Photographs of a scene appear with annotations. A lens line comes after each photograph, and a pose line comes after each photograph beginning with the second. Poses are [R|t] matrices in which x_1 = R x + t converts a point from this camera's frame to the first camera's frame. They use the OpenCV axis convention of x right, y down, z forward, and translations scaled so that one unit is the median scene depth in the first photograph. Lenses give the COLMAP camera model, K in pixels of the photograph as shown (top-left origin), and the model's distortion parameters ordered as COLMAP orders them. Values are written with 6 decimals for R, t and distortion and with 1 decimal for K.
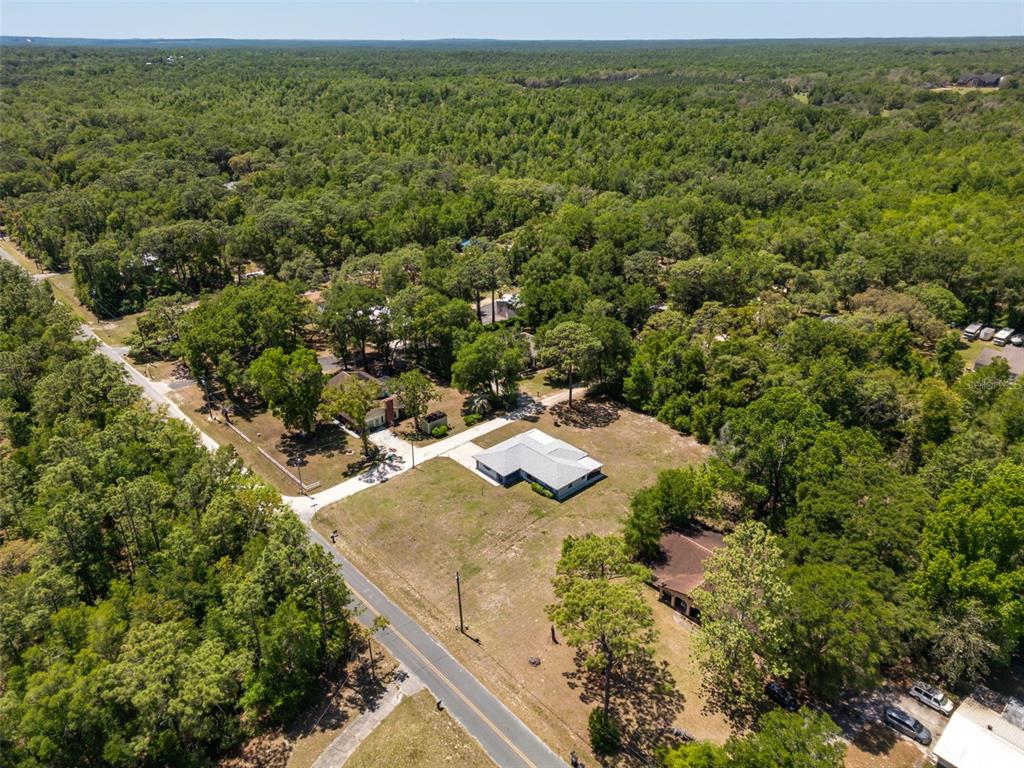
lens RADIAL K [[709.1, 0, 514.7], [0, 709.1, 386.6], [0, 0, 1]] dist [0.083654, -0.074809]
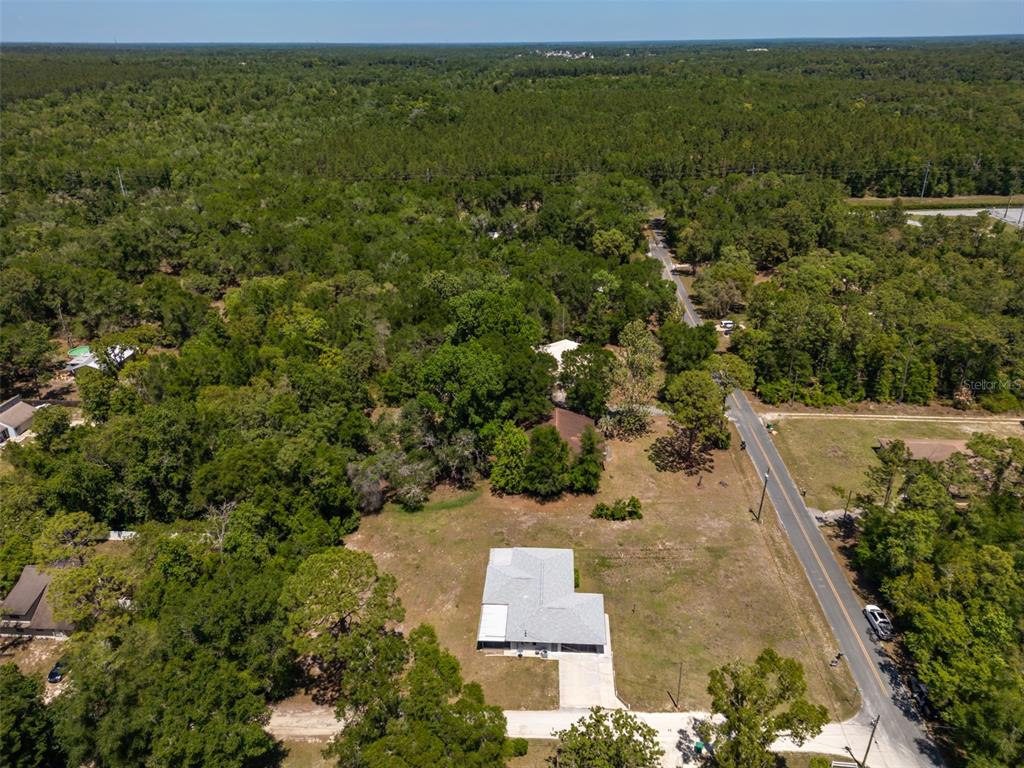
lens RADIAL K [[718.8, 0, 516.3], [0, 718.8, 381.4], [0, 0, 1]] dist [0.077920, -0.065237]
pose [[-0.700320, -0.298854, 0.648257, -0.359912], [0.316519, 0.683977, 0.657261, -0.535313], [-0.639818, 0.665479, -0.384410, 1.097262]]
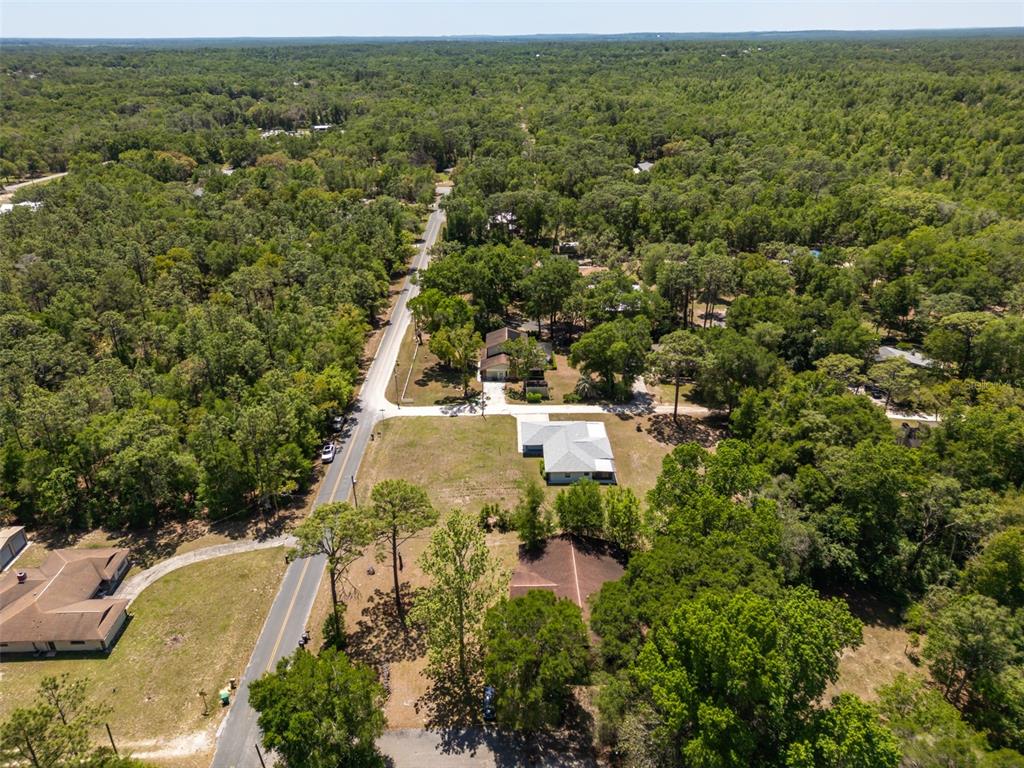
lens RADIAL K [[709.1, 0, 514.7], [0, 709.1, 386.6], [0, 0, 1]] dist [0.083654, -0.074809]
pose [[0.746450, 0.290375, -0.598745, 0.533923], [-0.283806, 0.952753, 0.108240, -0.063536], [0.601886, 0.089132, 0.793592, 0.123228]]
